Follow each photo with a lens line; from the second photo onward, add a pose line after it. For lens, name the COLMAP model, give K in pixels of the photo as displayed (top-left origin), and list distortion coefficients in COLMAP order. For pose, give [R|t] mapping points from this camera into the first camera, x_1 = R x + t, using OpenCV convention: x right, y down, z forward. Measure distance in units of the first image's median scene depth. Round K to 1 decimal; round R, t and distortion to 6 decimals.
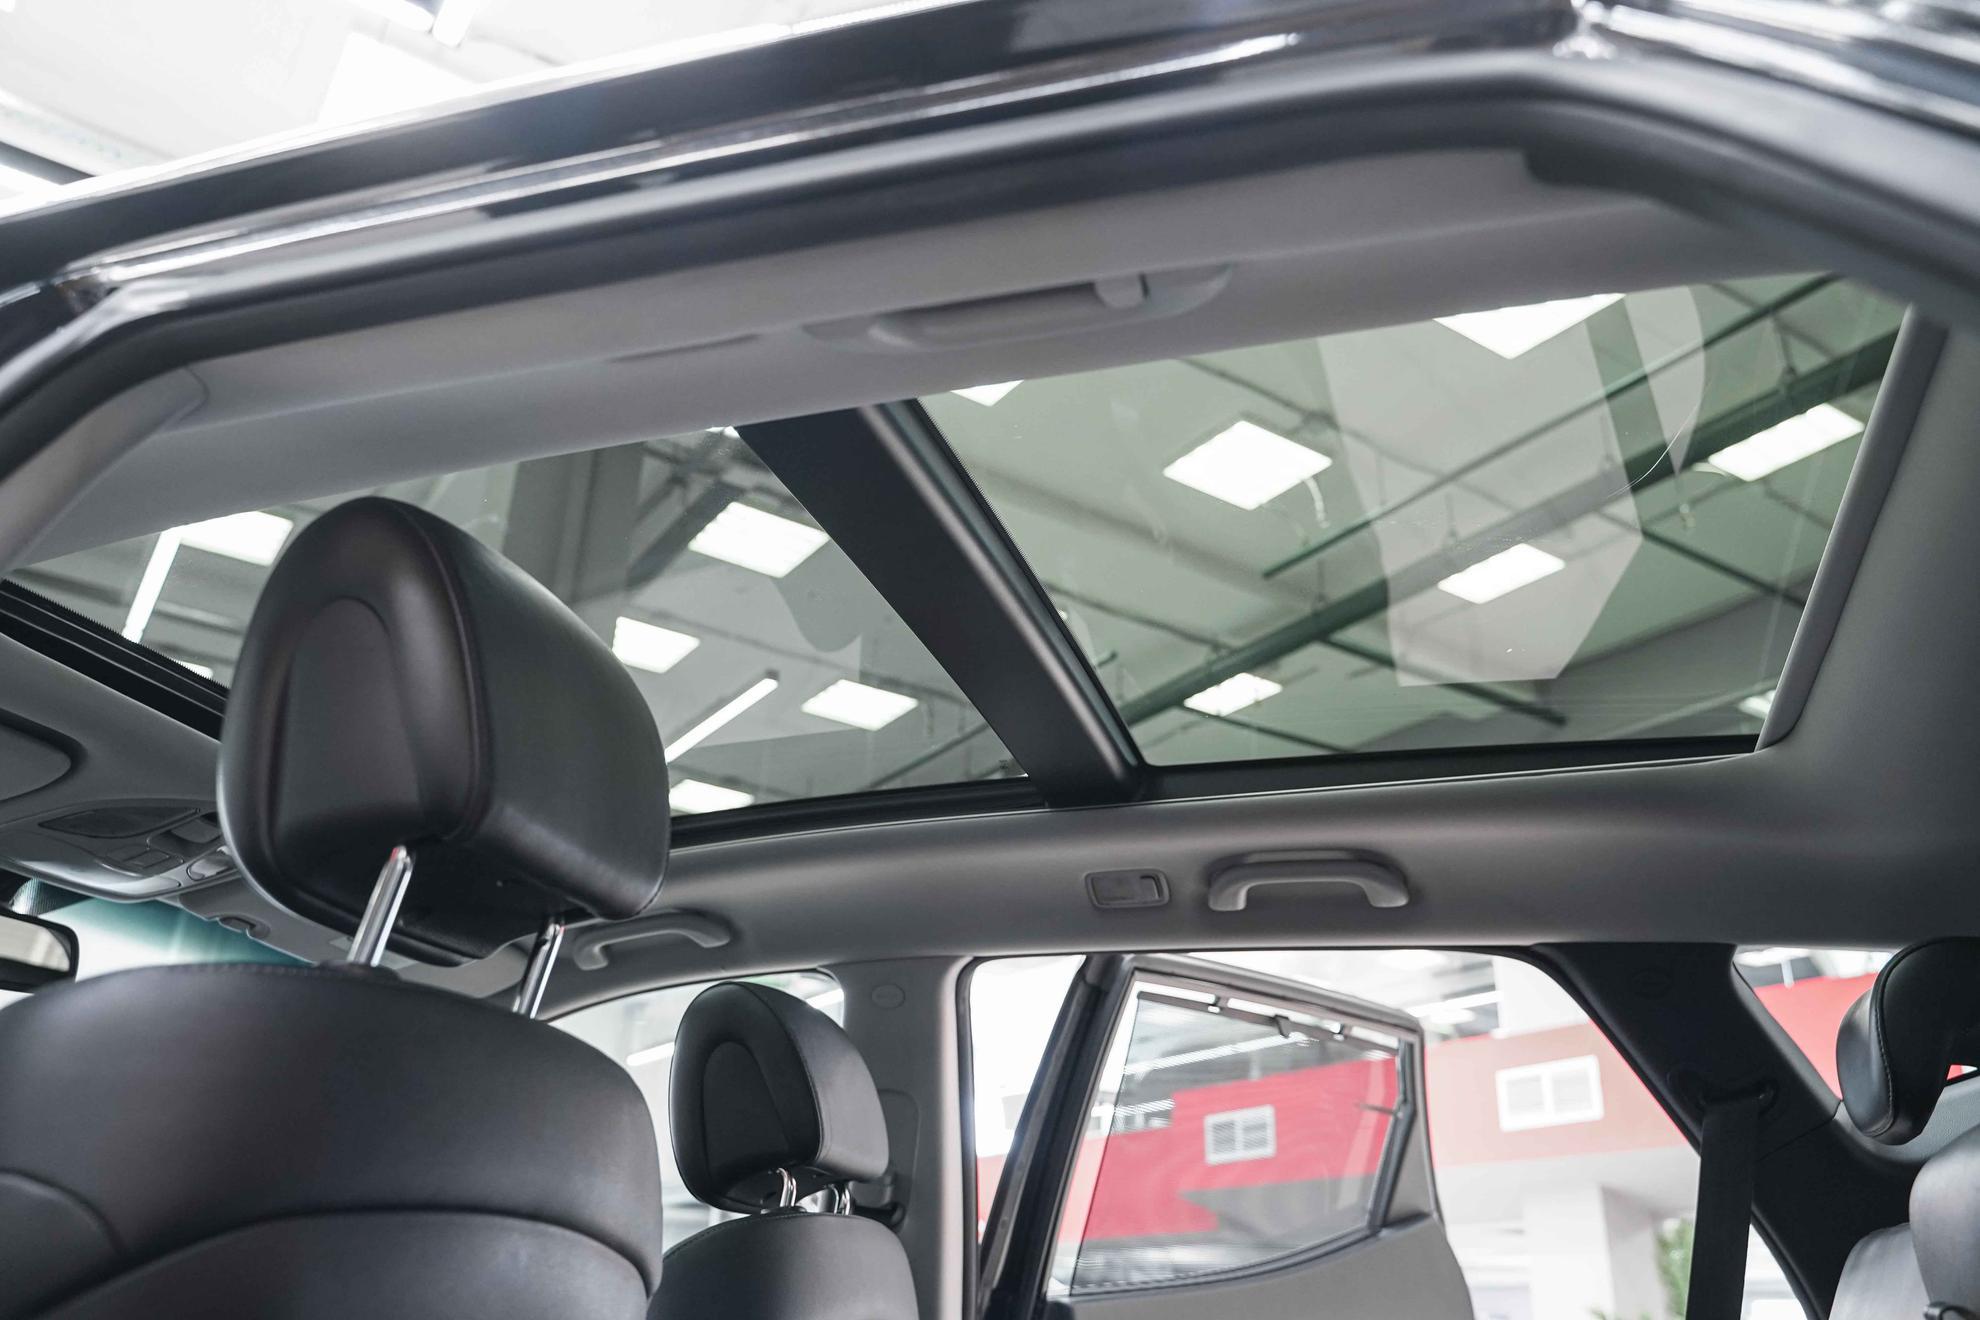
lens RADIAL K [[1592.8, 0, 999.1], [0, 1592.8, 652.1], [0, 0, 1]] dist [-0.011839, 0.000679]
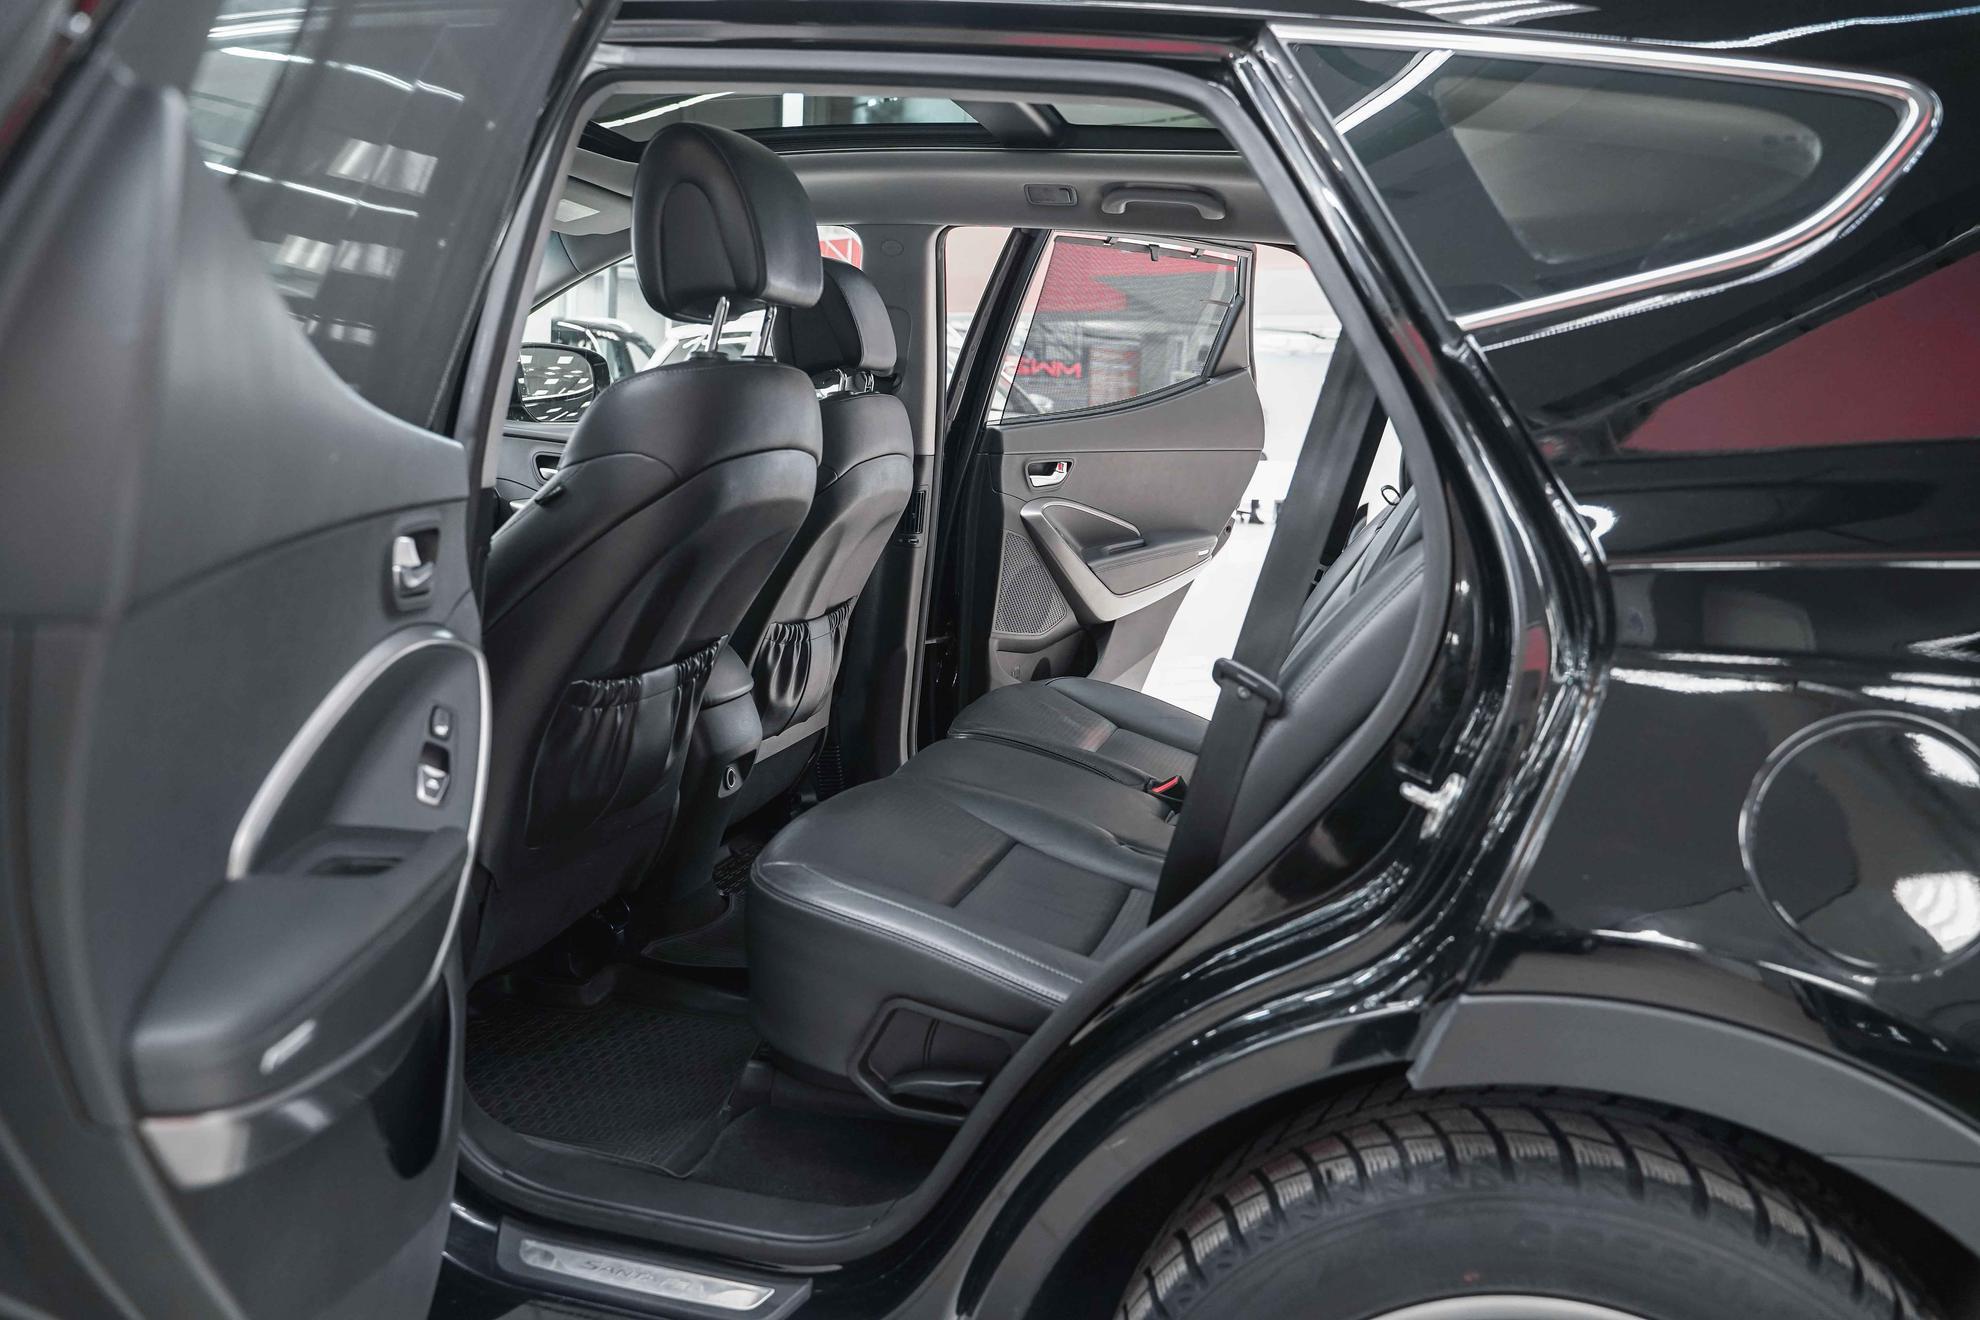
lens RADIAL K [[1592.8, 0, 999.1], [0, 1592.8, 652.1], [0, 0, 1]] dist [-0.011839, 0.000679]
pose [[0.998440, 0.015801, 0.053546, -0.042677], [-0.042510, 0.836920, 0.545673, -0.302163], [-0.036192, -0.547098, 0.836286, -0.504115]]
